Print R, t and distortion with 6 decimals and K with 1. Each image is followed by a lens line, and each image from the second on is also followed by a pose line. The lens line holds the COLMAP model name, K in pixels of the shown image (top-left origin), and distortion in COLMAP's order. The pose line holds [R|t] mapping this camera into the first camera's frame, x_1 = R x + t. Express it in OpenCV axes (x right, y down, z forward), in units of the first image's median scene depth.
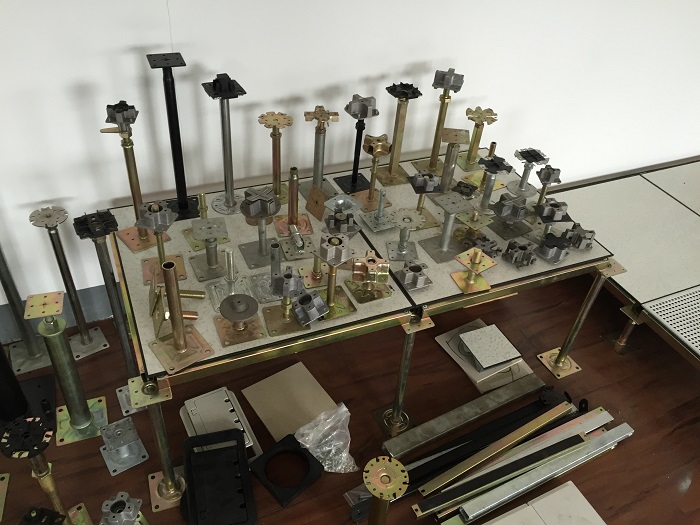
lens RADIAL K [[596.4, 0, 348.7], [0, 596.4, 262.1], [0, 0, 1]] dist [0.075723, -0.120091]
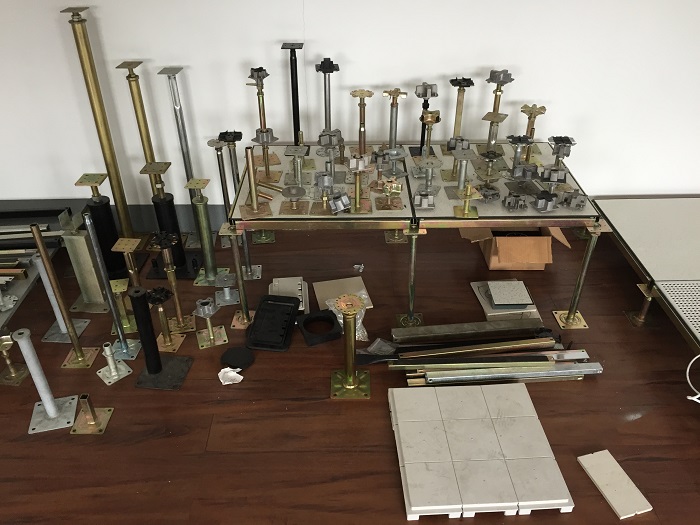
lens RADIAL K [[596.4, 0, 348.7], [0, 596.4, 262.1], [0, 0, 1]] dist [0.075723, -0.120091]
pose [[0.914833, 0.155936, -0.372512, 0.452412], [-0.195777, 0.978047, -0.071382, 0.273157], [0.353203, 0.138232, 0.925278, -0.303026]]
